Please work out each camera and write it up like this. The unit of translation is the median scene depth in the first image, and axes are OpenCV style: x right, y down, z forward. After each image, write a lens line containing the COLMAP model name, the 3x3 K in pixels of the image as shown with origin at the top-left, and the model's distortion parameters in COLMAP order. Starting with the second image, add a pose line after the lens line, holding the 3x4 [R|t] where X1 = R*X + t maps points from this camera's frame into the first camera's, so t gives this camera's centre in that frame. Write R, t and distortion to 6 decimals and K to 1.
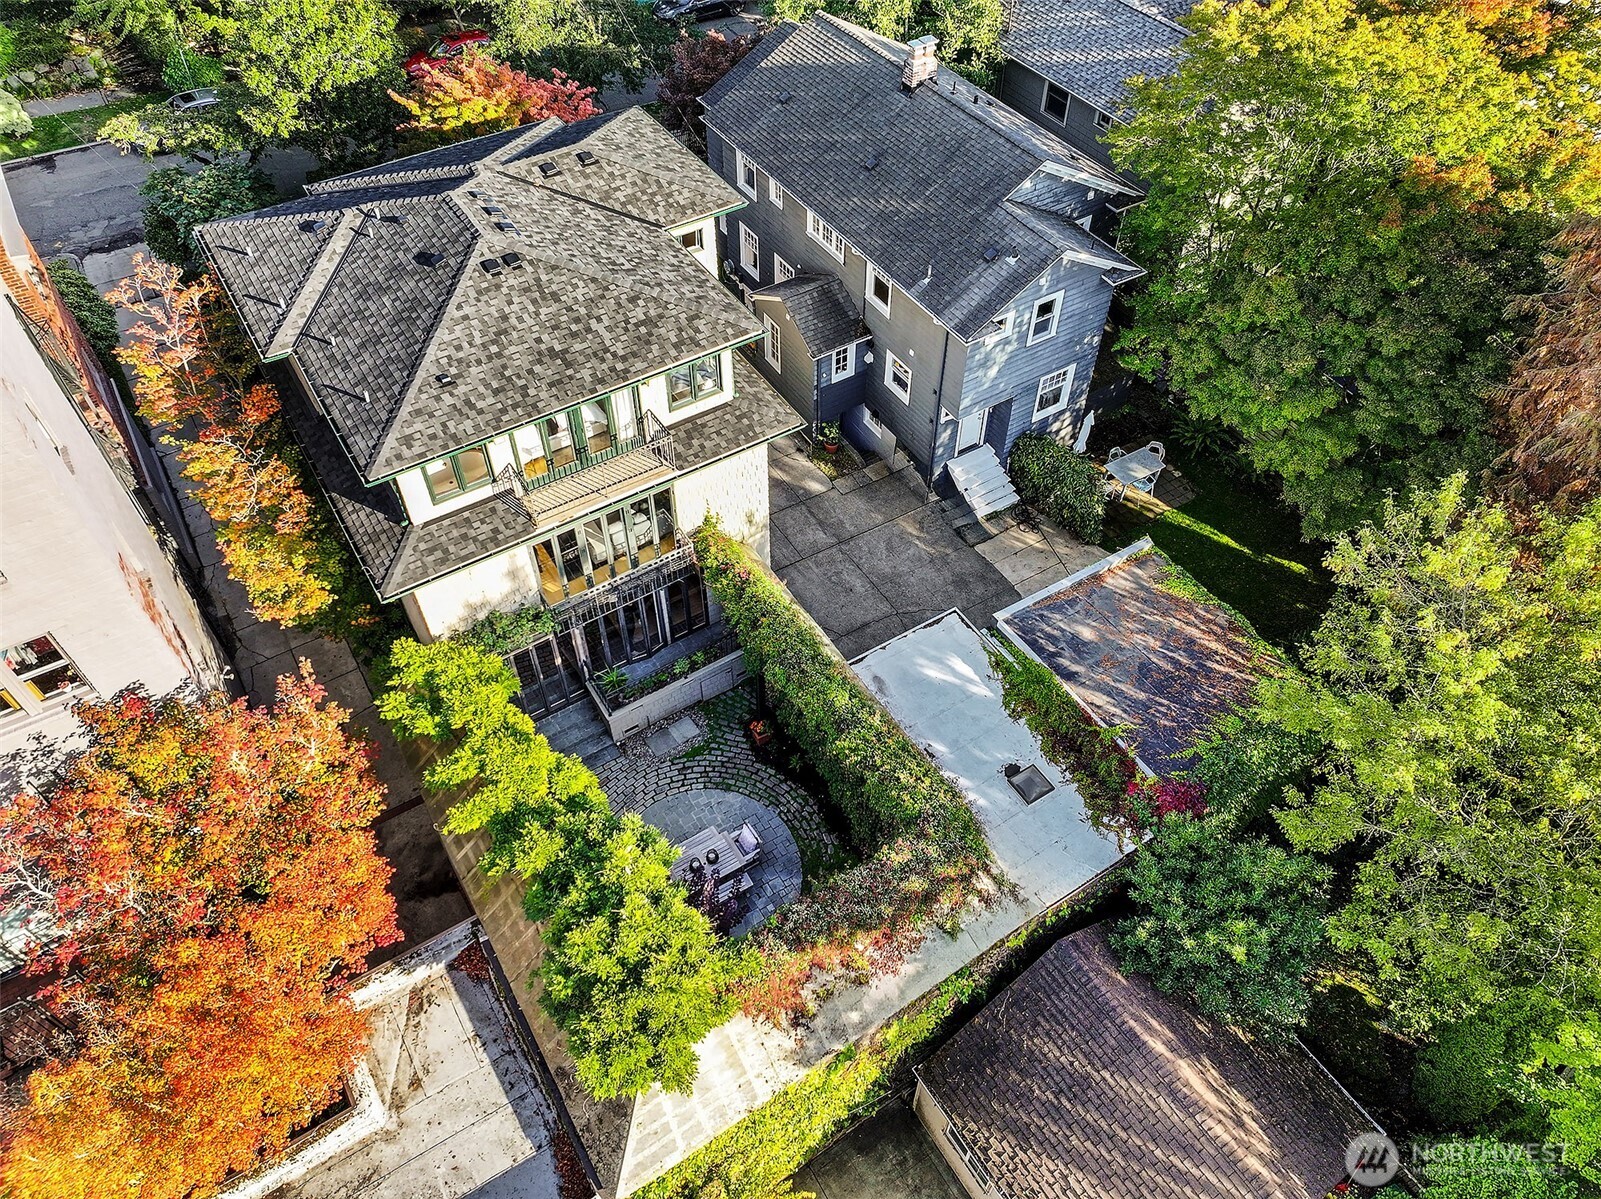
lens RADIAL K [[1125.8, 0, 807.3], [0, 1125.8, 594.5], [0, 0, 1]] dist [0.005248, 0.010300]
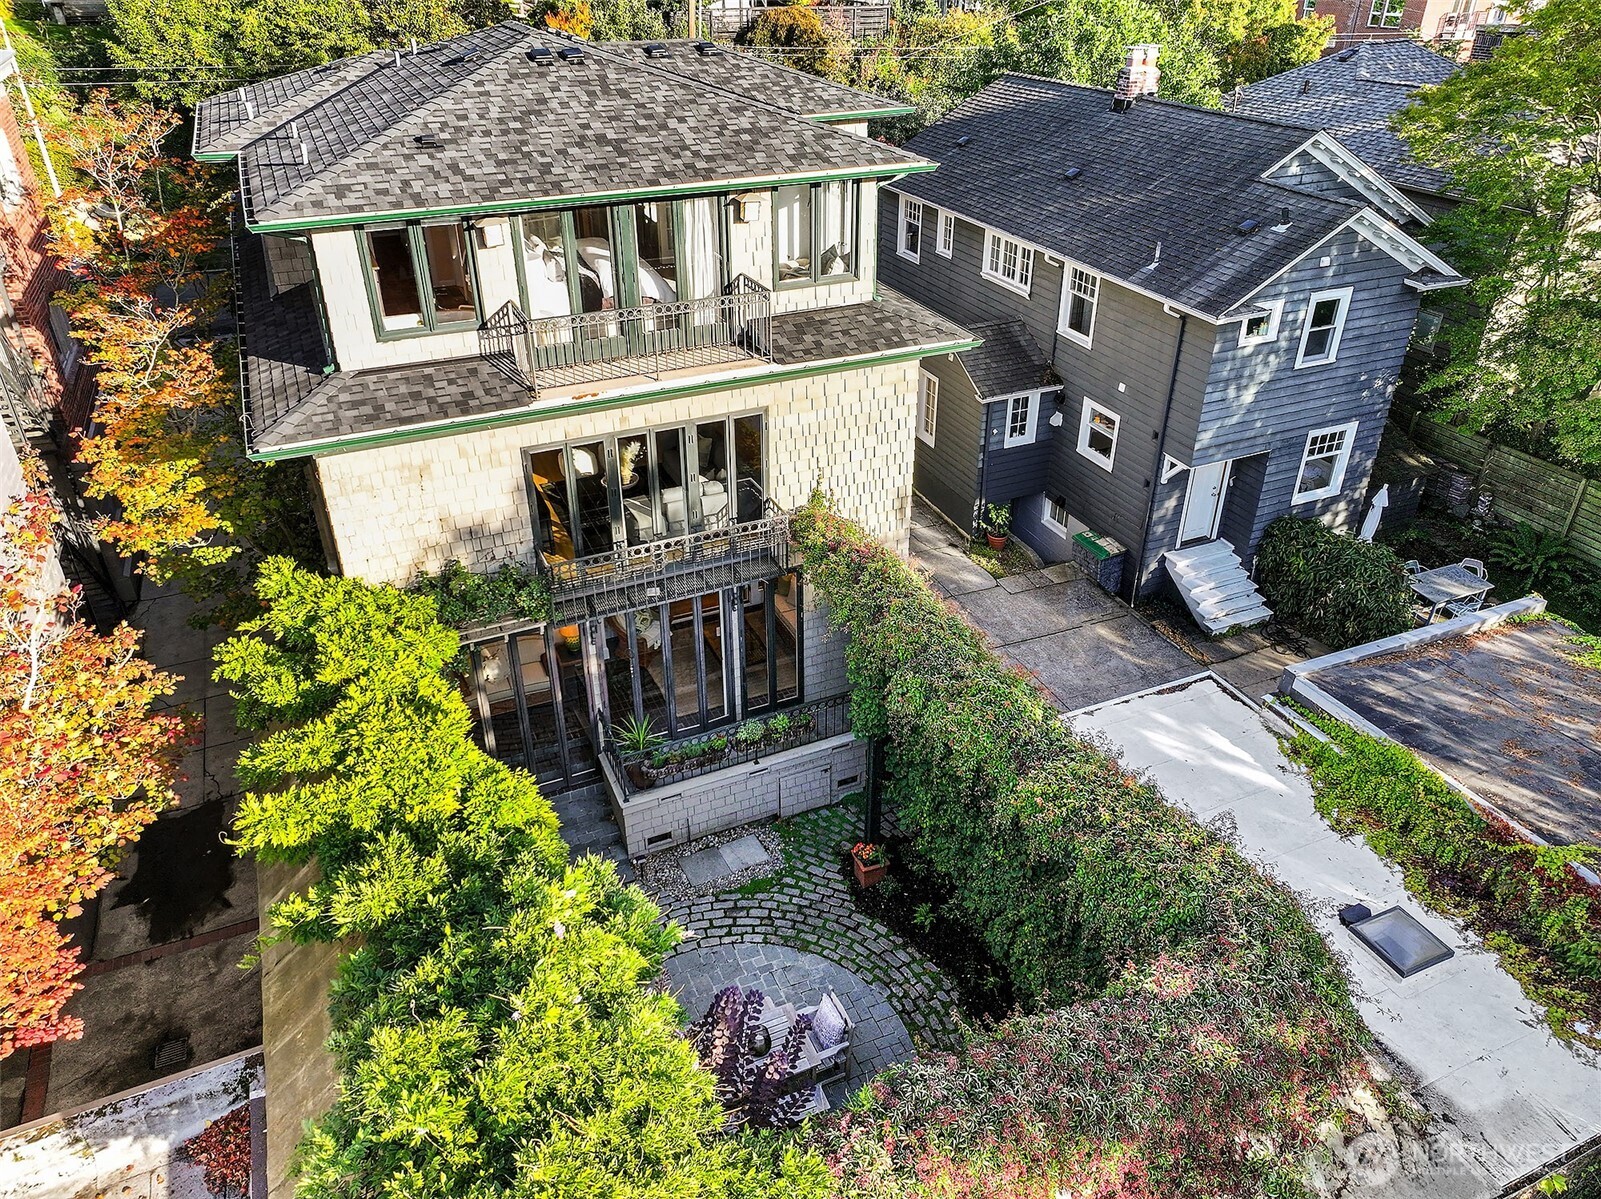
lens RADIAL K [[1125.8, 0, 807.3], [0, 1125.8, 594.5], [0, 0, 1]] dist [0.005248, 0.010300]
pose [[0.989761, 0.068994, -0.124955, -0.009271], [-0.104819, 0.945533, -0.308189, 0.187665], [0.096885, 0.318131, 0.943083, 0.414290]]
